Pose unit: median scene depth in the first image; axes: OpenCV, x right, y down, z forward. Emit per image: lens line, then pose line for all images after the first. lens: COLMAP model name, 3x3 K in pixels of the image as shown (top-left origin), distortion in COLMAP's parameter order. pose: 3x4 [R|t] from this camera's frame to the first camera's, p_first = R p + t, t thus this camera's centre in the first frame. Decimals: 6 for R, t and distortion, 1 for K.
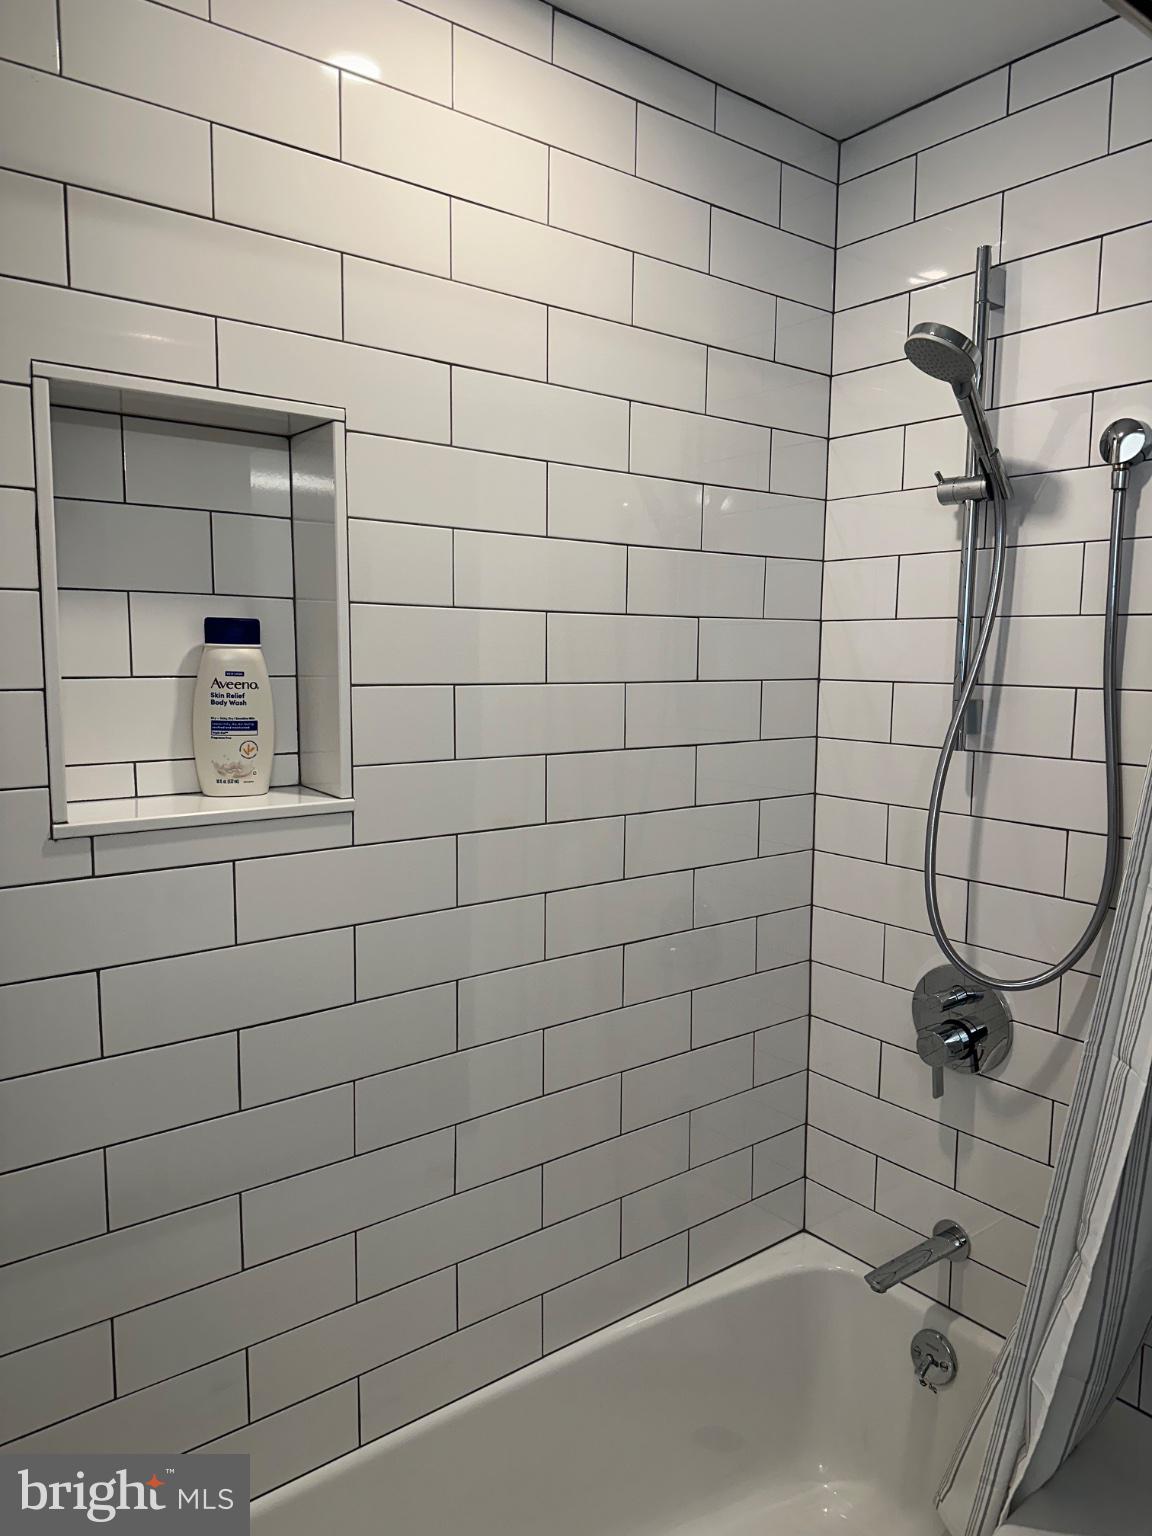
lens RADIAL K [[1068.4, 0, 576.0], [0, 1068.4, 768.0], [0, 0, 1]] dist [0.004168, 0.001423]
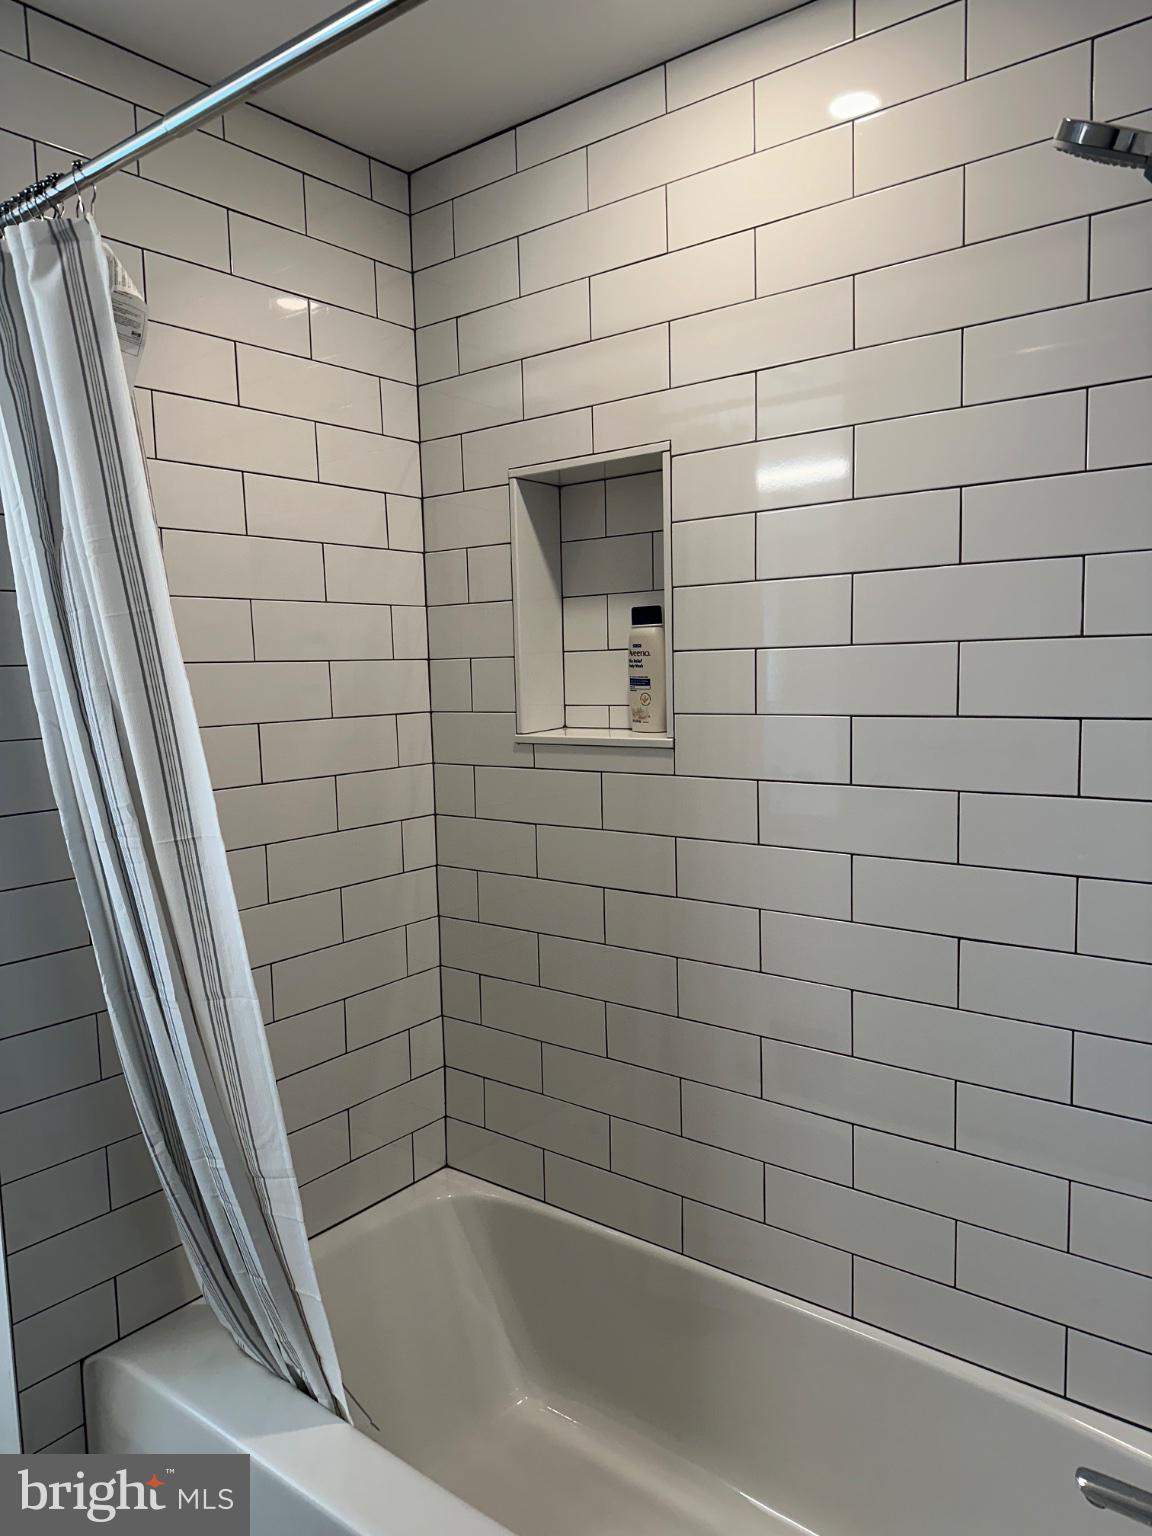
lens RADIAL K [[1098.6, 0, 573.2], [0, 1098.6, 862.9], [0, 0, 1]] dist [-0.001114, -0.034077]
pose [[0.247511, 0.151424, -0.956979, 1.121735], [-0.073087, 0.987816, 0.137400, 0.004346], [0.966124, 0.035934, 0.255563, 0.544424]]
